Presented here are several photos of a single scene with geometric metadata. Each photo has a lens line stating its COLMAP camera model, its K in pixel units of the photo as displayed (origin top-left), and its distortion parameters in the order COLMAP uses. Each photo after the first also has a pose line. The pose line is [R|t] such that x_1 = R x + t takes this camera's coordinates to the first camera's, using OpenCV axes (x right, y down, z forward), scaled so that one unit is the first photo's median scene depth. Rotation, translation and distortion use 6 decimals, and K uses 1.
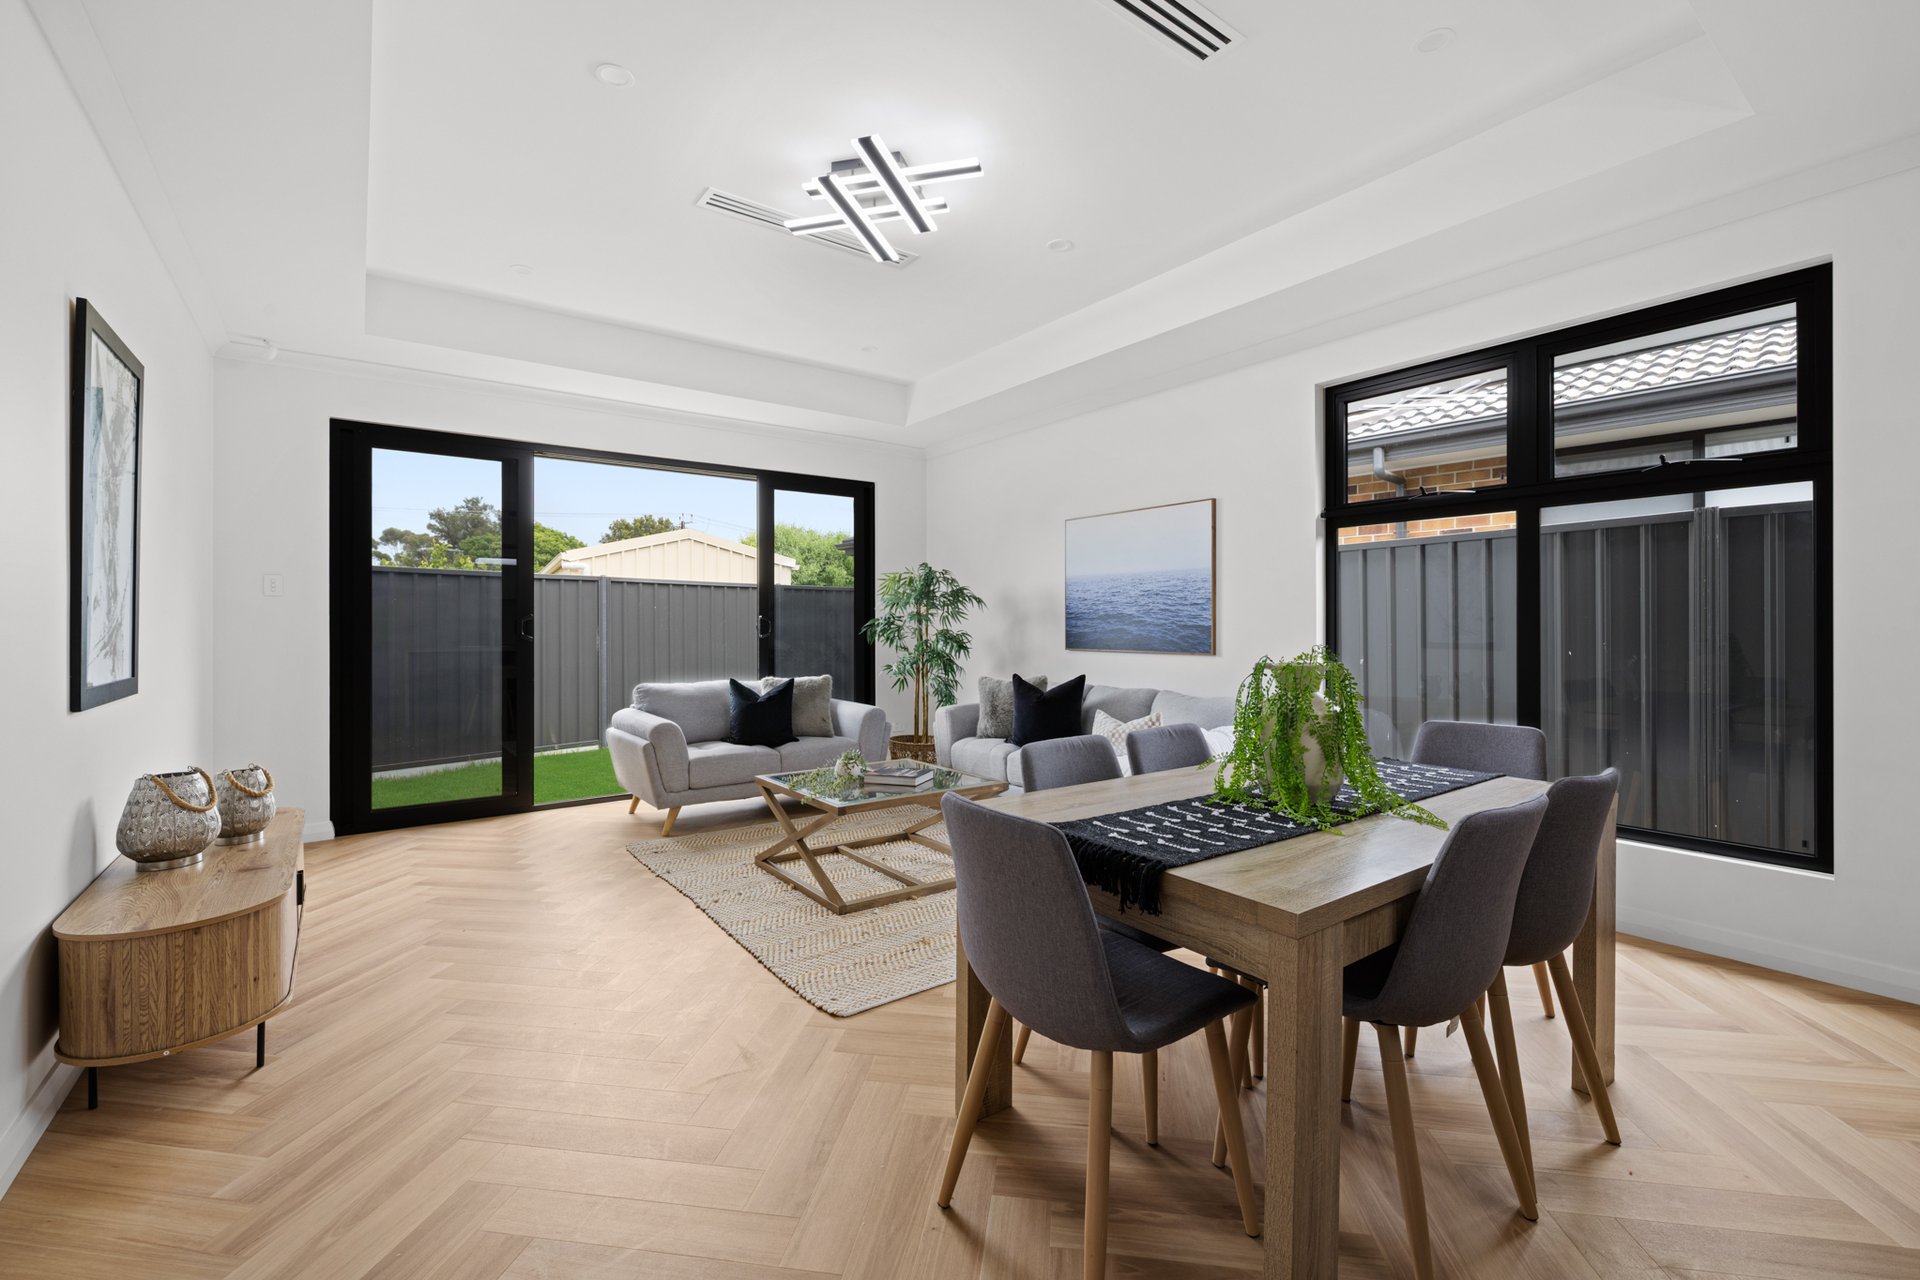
lens RADIAL K [[815.9, 0, 955.9], [0, 815.9, 623.7], [0, 0, 1]] dist [0.000342, 0.000132]
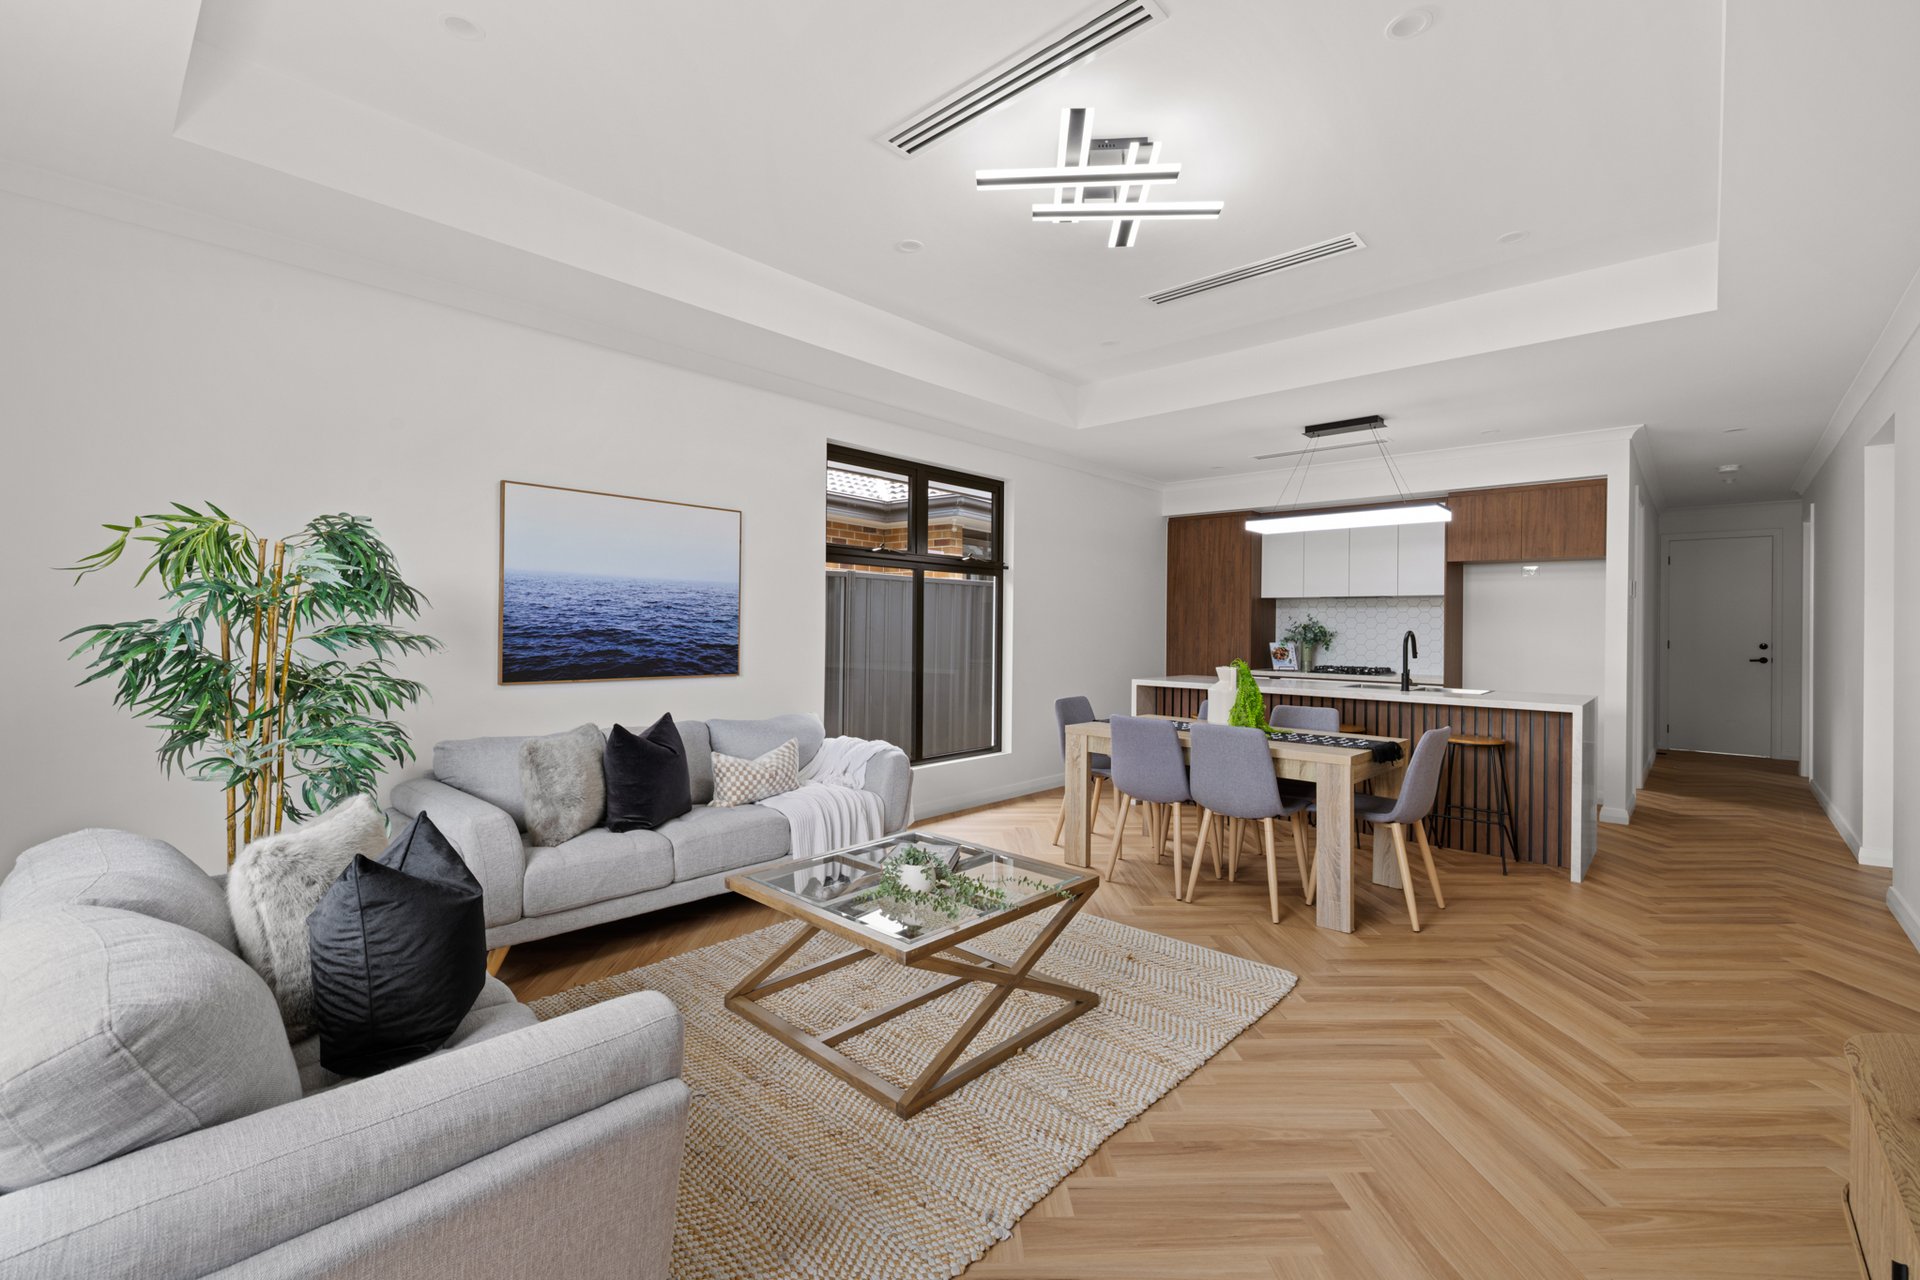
lens RADIAL K [[815.9, 0, 955.9], [0, 815.9, 623.7], [0, 0, 1]] dist [0.000342, 0.000132]
pose [[-0.191869, 0.003018, 0.981416, -0.655711], [-0.012965, 0.999900, -0.005610, -0.019553], [-0.981335, -0.013800, -0.191810, 0.913858]]
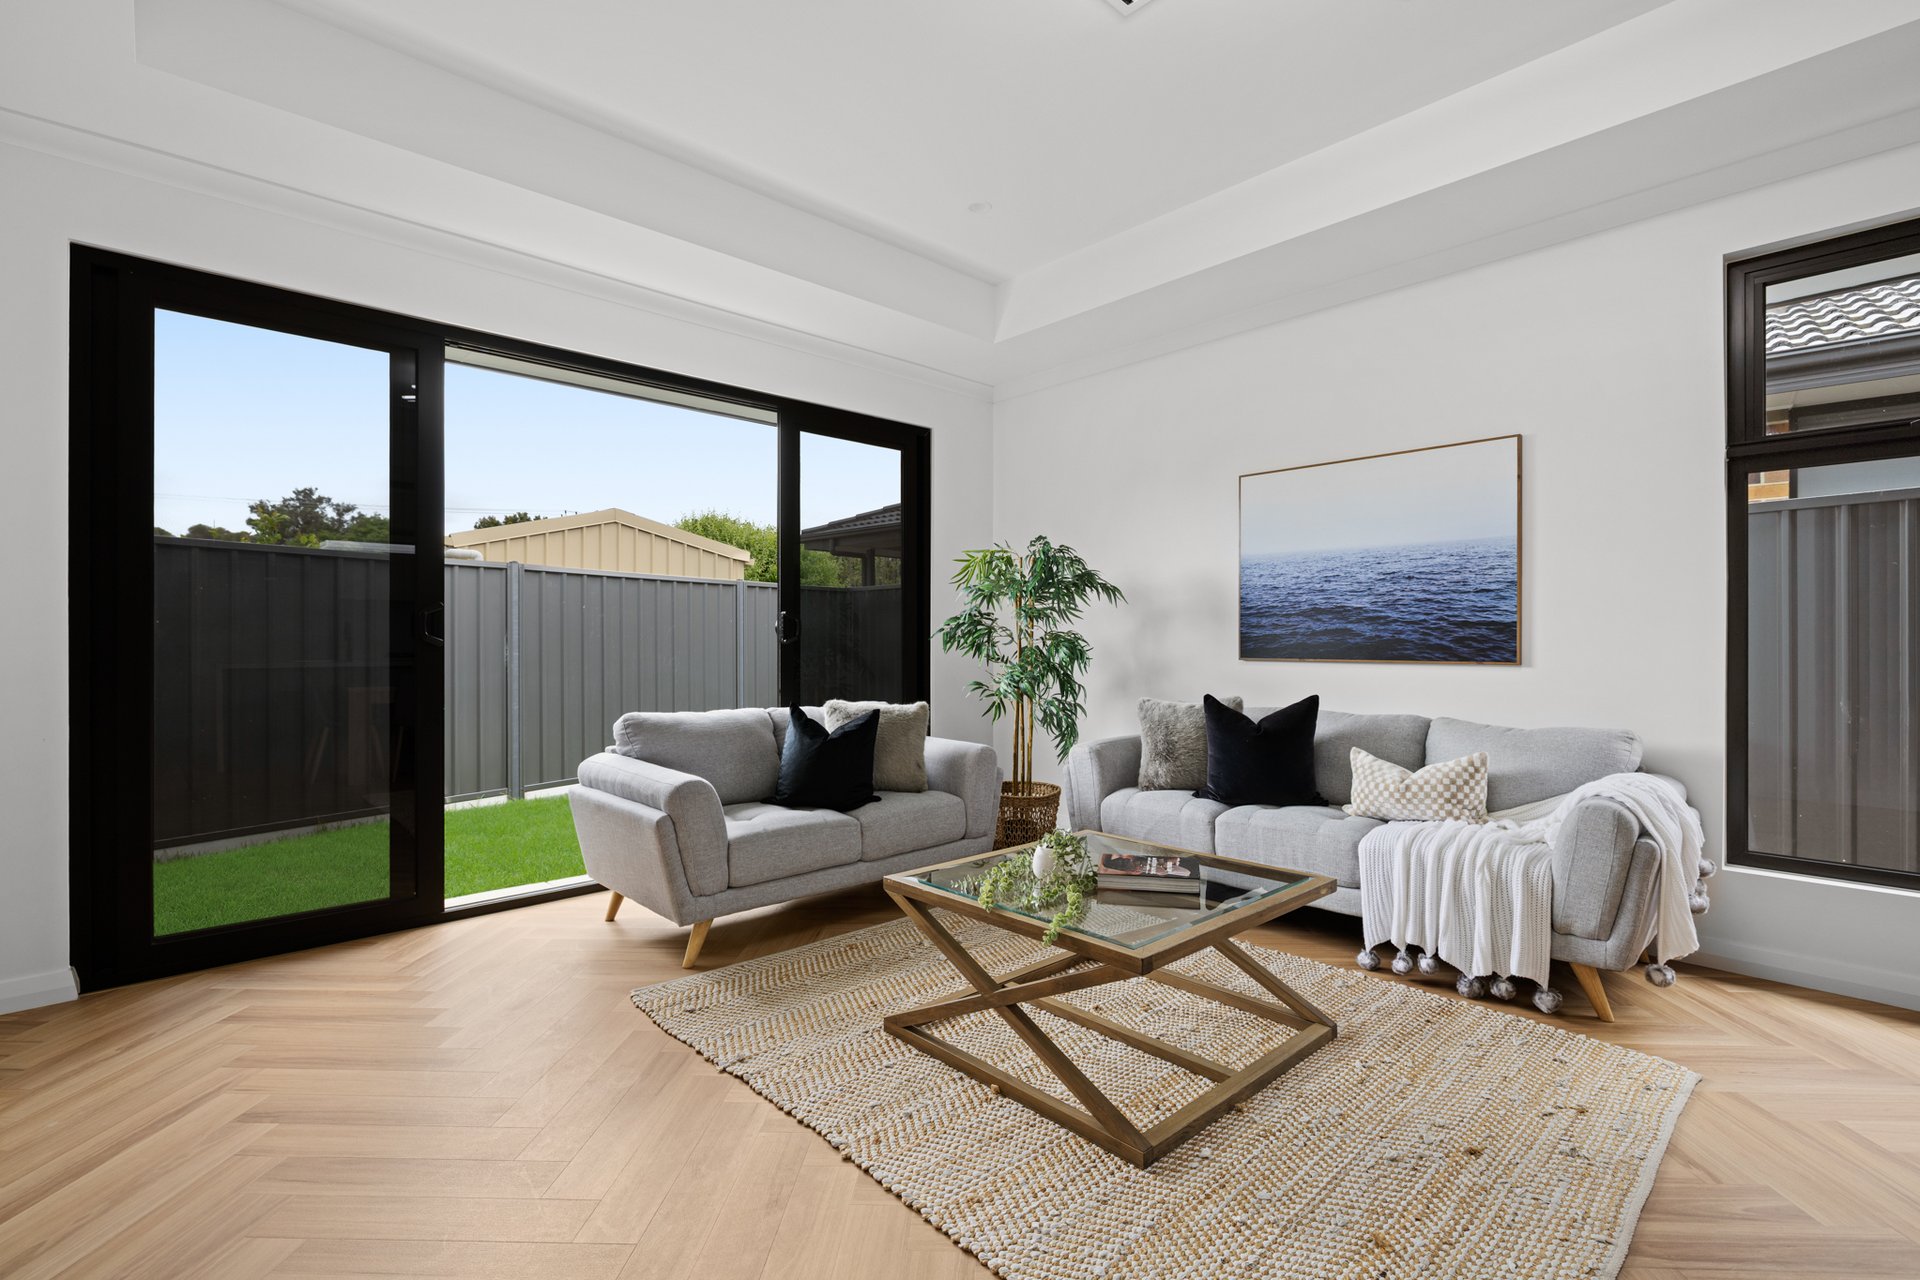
lens RADIAL K [[875.8, 0, 972.6], [0, 875.8, 638.9], [0, 0, 1]] dist [-0.003502, -0.000422]
pose [[0.992869, 0.001082, 0.119205, -0.218620], [-0.001065, 0.999999, -0.000202, 0.016908], [-0.119205, 0.000074, 0.992870, 0.324331]]
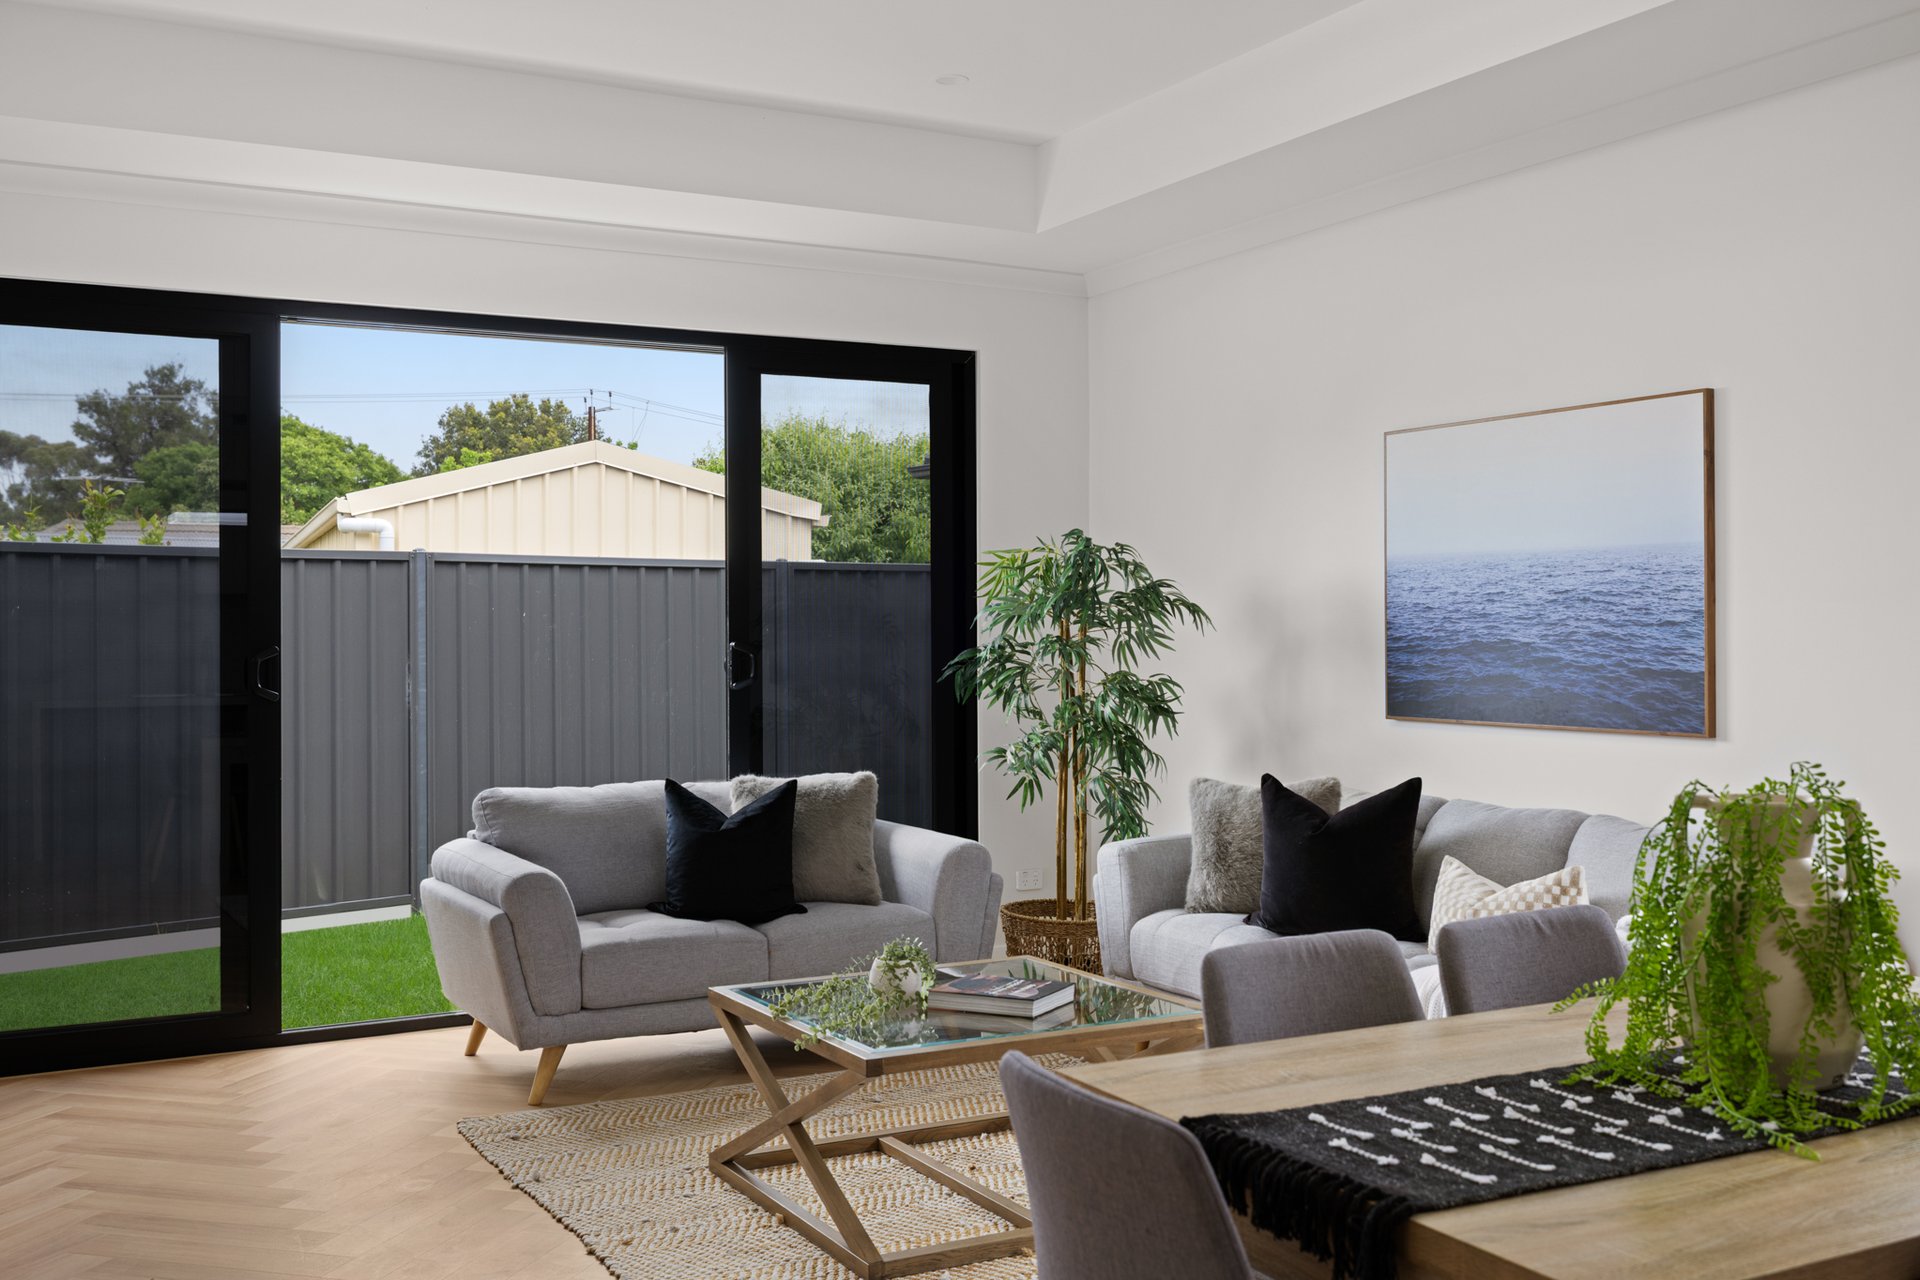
lens RADIAL K [[1862.4, 0, 945.5], [0, 1862.4, 617.7], [0, 0, 1]] dist [0.005475, -0.003704]
pose [[0.990653, -0.004629, -0.136328, 0.039083], [0.003963, 0.999979, -0.005159, -0.023442], [0.136349, 0.004570, 0.990650, -0.069099]]
